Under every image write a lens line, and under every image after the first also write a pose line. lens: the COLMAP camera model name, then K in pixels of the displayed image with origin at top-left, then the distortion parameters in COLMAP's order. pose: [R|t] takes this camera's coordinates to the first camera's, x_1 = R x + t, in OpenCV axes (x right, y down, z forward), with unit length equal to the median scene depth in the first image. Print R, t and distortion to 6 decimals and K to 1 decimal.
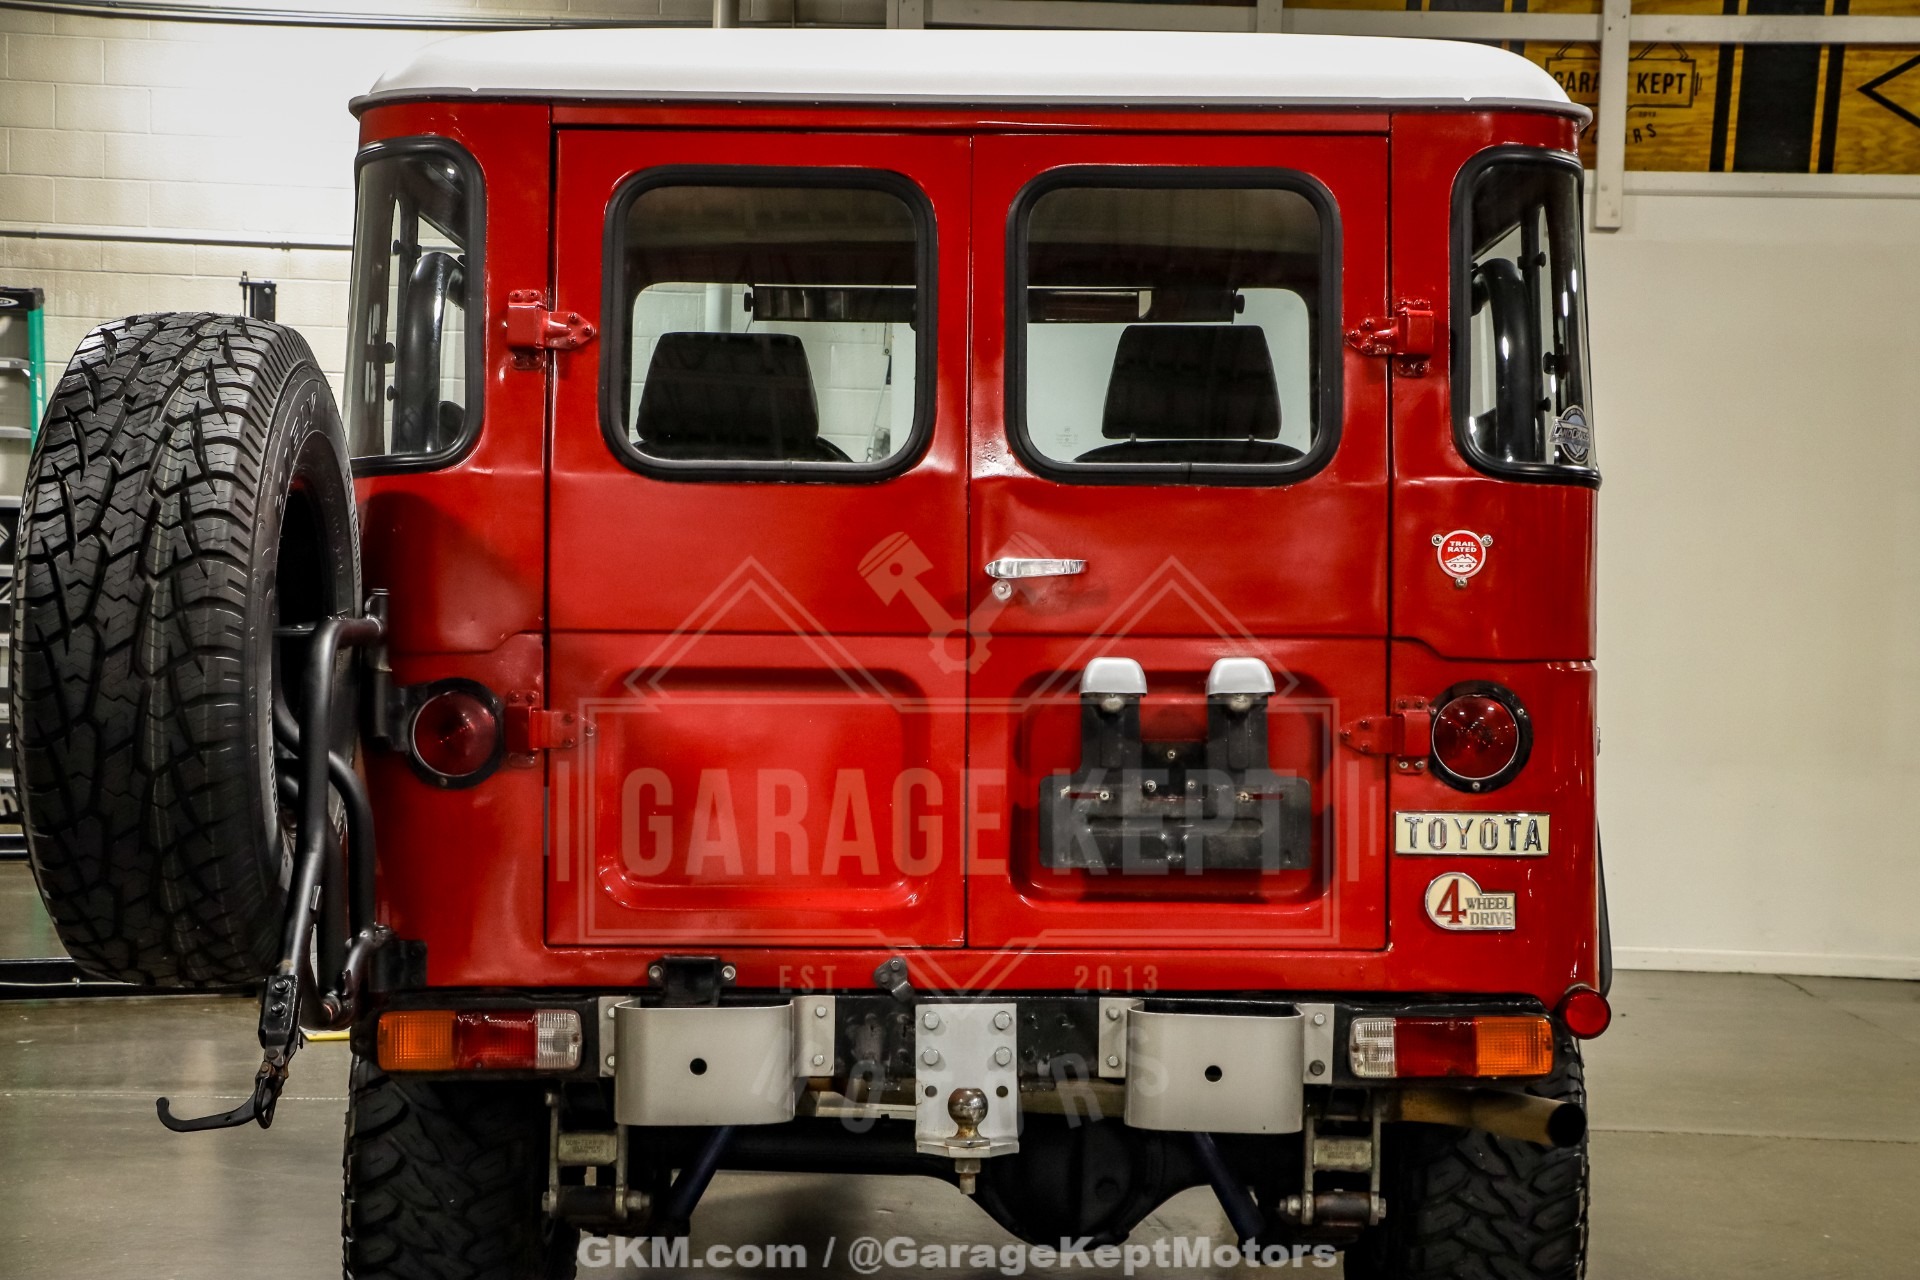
lens RADIAL K [[3346.6, 0, 1057.9], [0, 3346.6, 637.5], [0, 0, 1]] dist [0.107044, 0.752090]
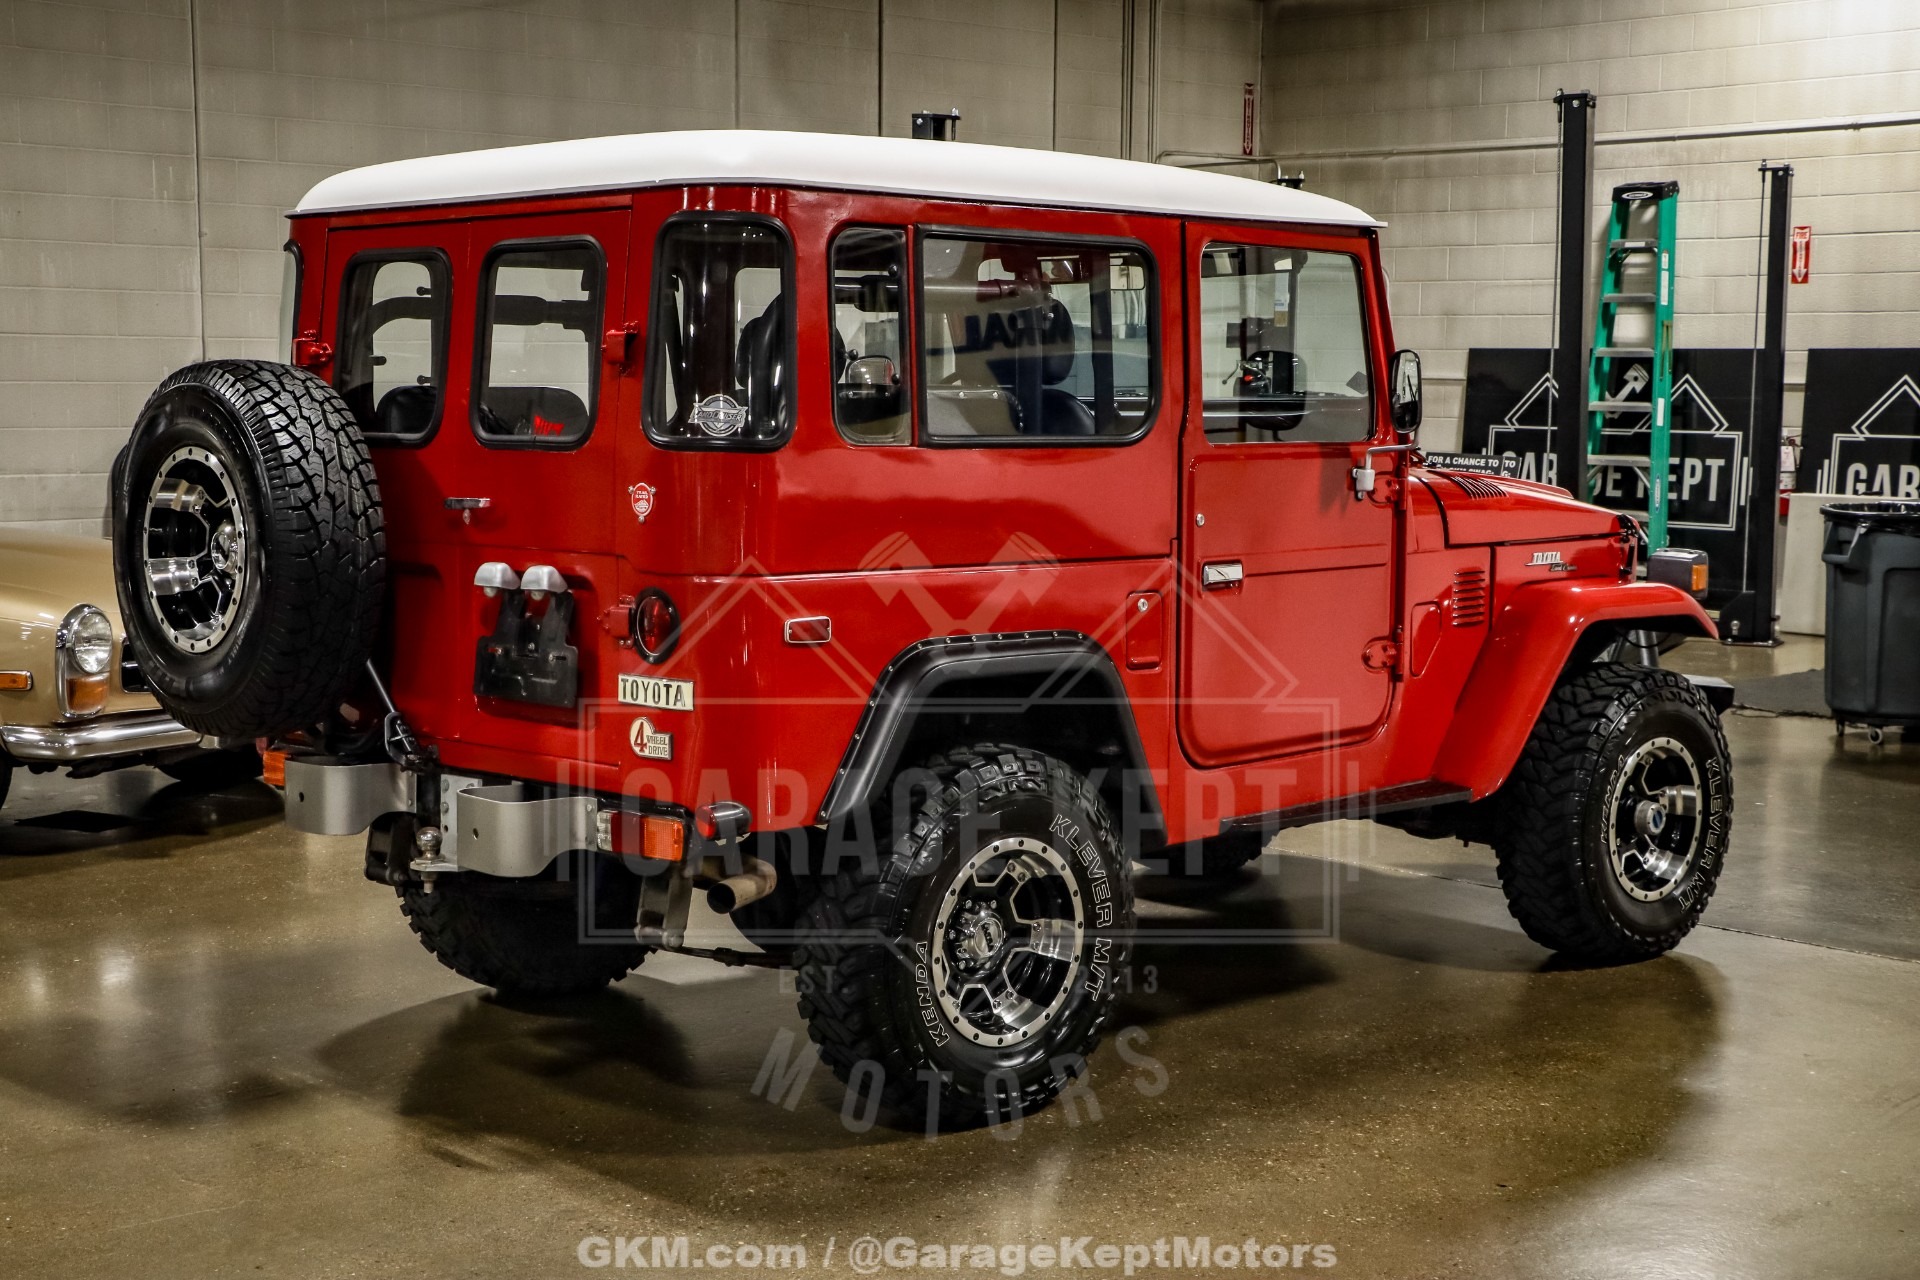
lens RADIAL K [[2937.5, 0, 1019.0], [0, 2937.5, 639.7], [0, 0, 1]] dist [0.158611, 0.075216]
pose [[0.666330, 0.055871, -0.743561, 1.183940], [0.002868, 0.996989, 0.077484, -0.063113], [0.745652, -0.053763, 0.664163, 0.269554]]
